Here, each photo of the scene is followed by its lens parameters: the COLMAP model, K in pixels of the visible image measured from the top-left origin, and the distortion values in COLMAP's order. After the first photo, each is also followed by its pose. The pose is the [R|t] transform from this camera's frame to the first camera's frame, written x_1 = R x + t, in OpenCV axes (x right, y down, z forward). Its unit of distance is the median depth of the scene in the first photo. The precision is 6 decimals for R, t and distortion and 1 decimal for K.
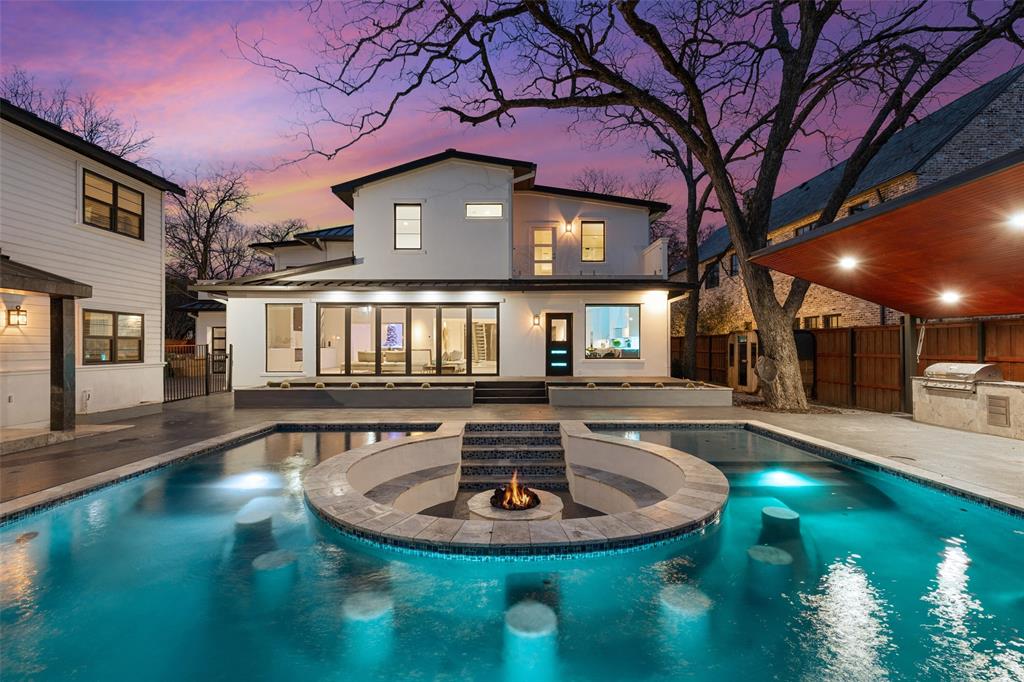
lens RADIAL K [[461.7, 0, 511.8], [0, 461.7, 344.1], [0, 0, 1]] dist [0.005689, 0.000227]
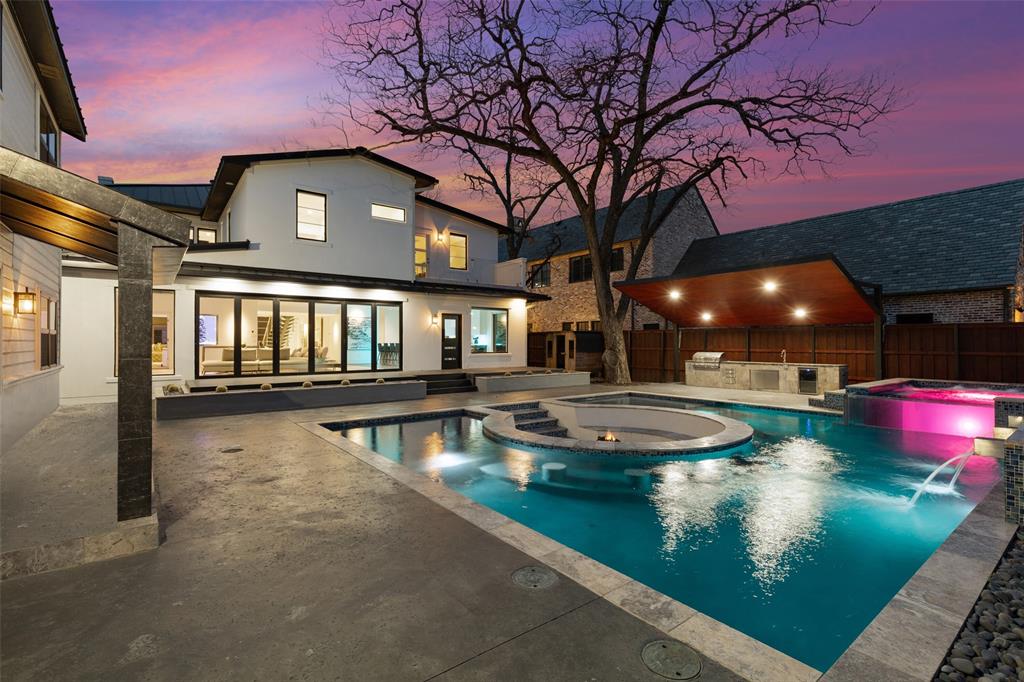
lens RADIAL K [[461.7, 0, 520.6], [0, 461.7, 340.6], [0, 0, 1]] dist [0.005689, 0.000227]
pose [[0.796811, 0.002861, 0.604221, -0.452624], [-0.003325, 0.999994, -0.000350, -0.001175], [-0.604219, -0.001730, 0.796816, -0.011618]]
